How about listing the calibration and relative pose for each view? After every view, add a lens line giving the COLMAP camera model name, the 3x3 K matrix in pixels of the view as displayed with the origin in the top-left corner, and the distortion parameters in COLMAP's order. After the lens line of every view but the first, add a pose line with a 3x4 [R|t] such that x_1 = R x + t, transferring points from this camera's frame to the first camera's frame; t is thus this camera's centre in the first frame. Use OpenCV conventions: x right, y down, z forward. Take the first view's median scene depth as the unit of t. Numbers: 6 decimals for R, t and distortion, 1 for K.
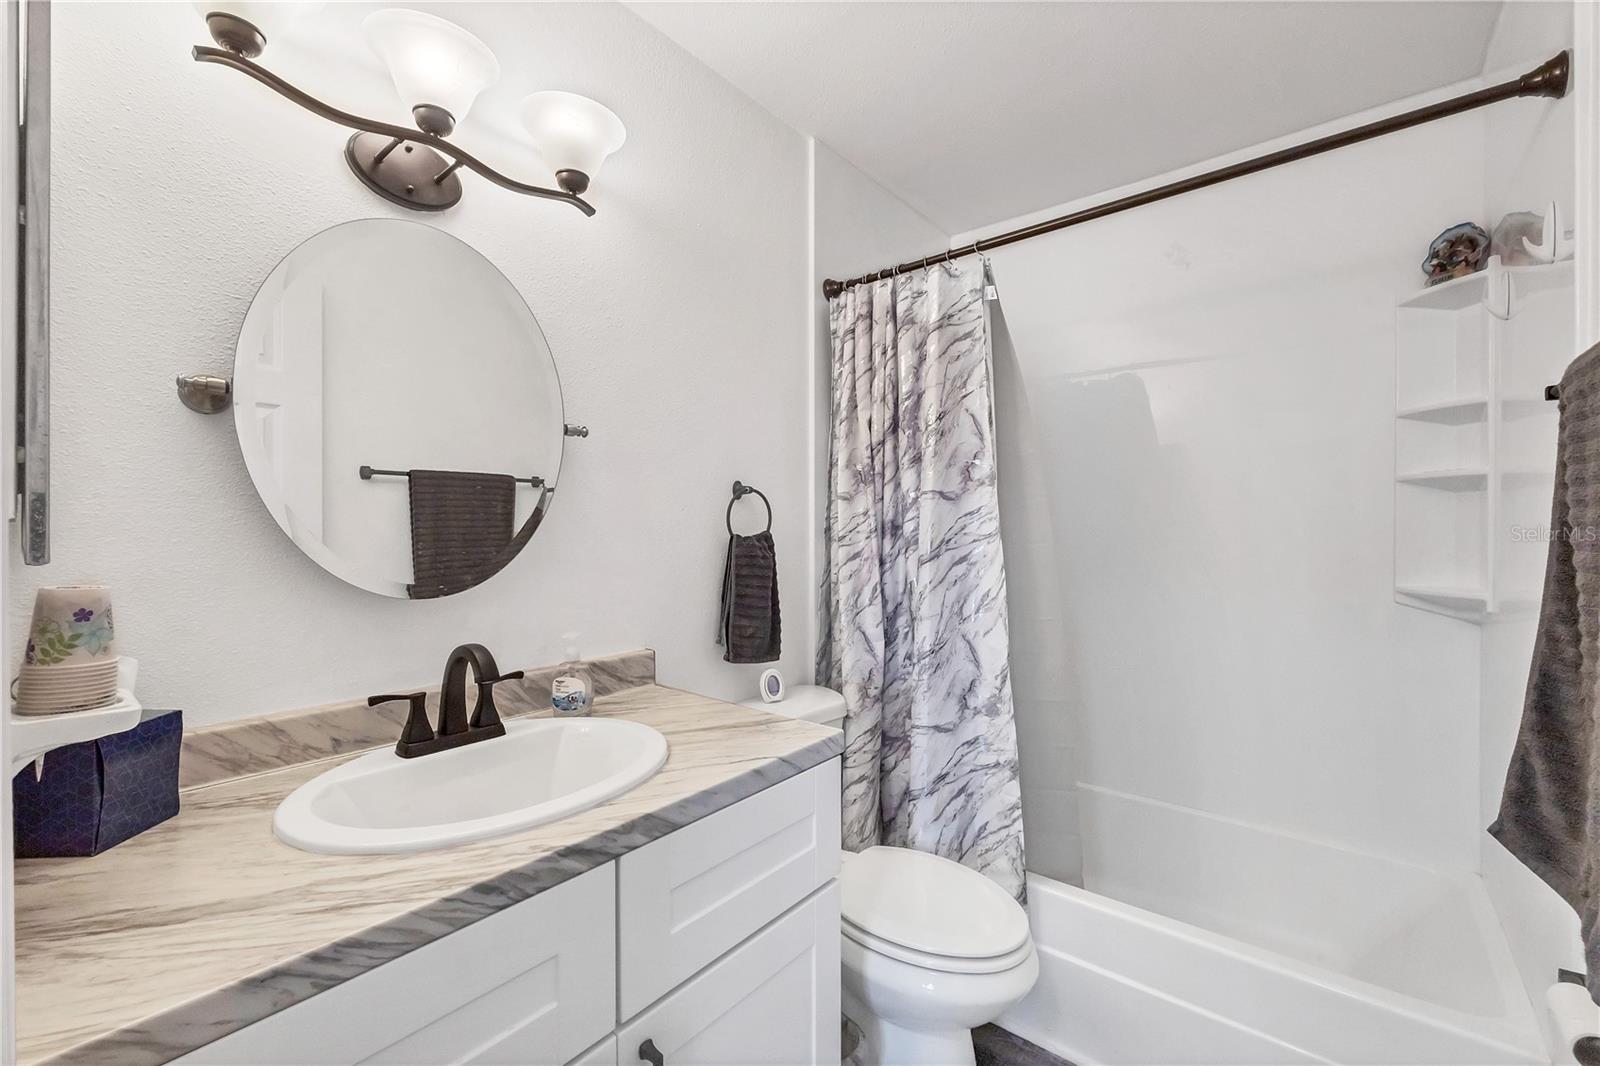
lens RADIAL K [[666.1, 0, 798.2], [0, 666.1, 531.9], [0, 0, 1]] dist [-0.000611, -0.000214]
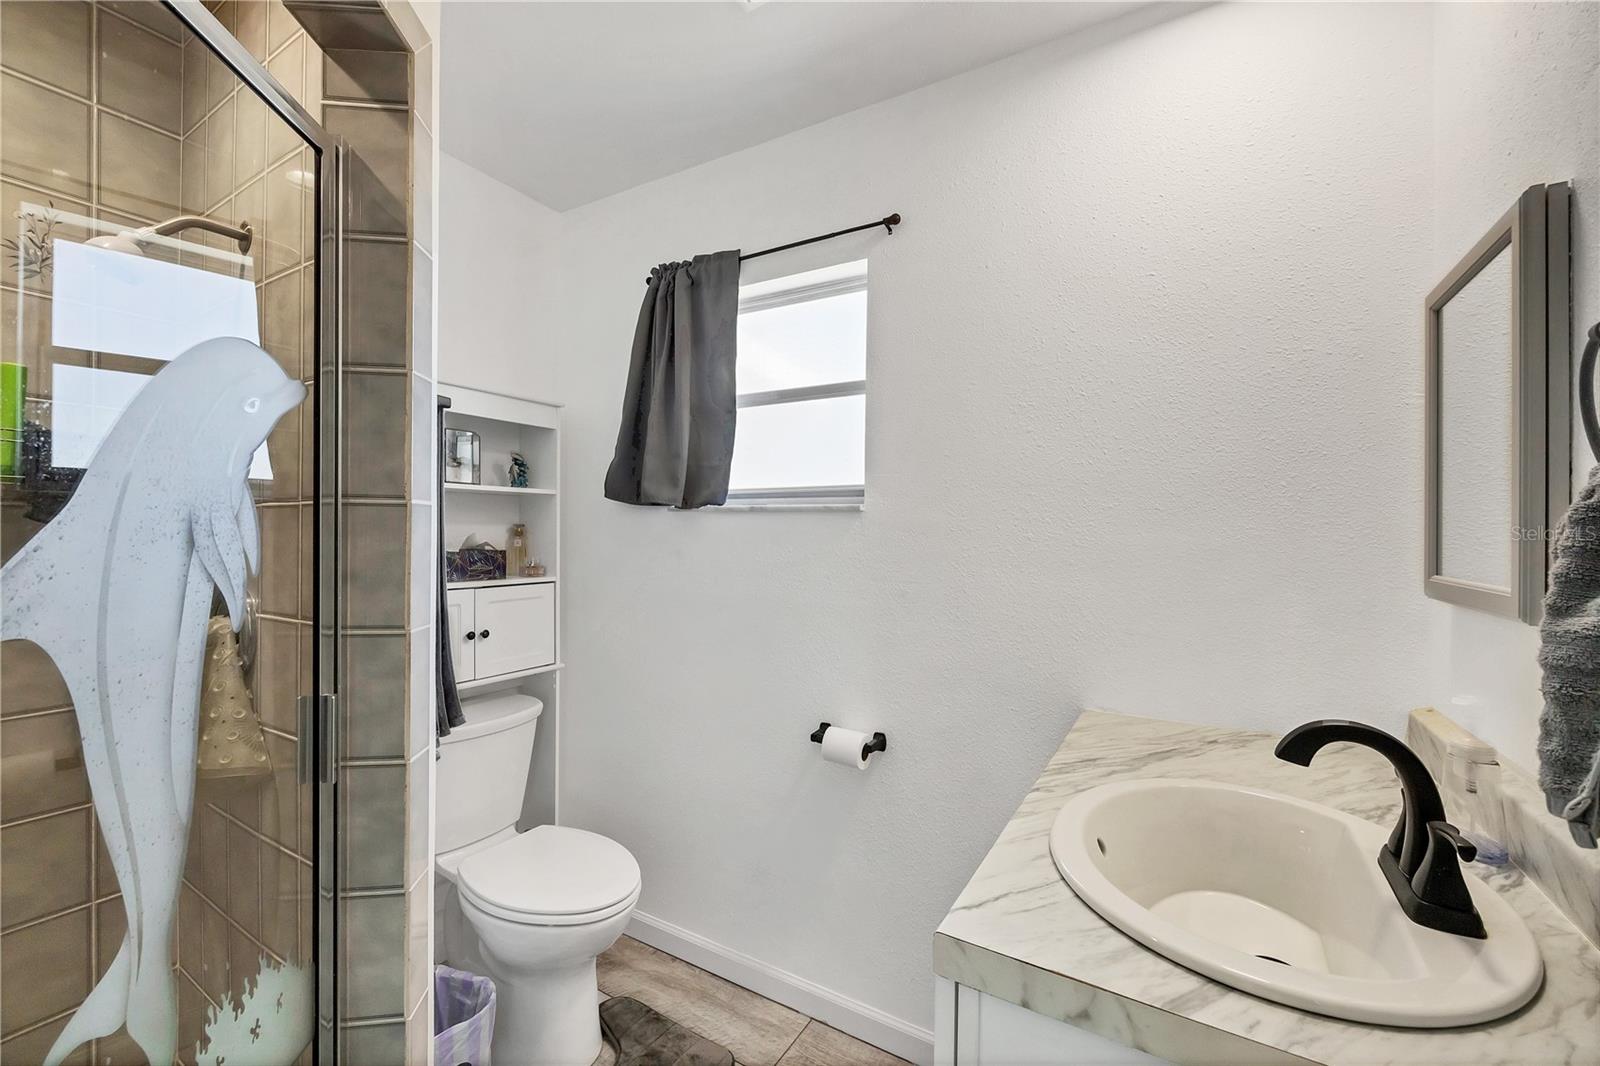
lens RADIAL K [[666.1, 0, 798.2], [0, 666.1, 531.9], [0, 0, 1]] dist [-0.000611, -0.000214]
pose [[-0.991300, -0.004279, -0.131555, 0.307710], [-0.004344, 0.999991, 0.000206, -0.049502], [0.131553, 0.000776, -0.991309, 2.442327]]
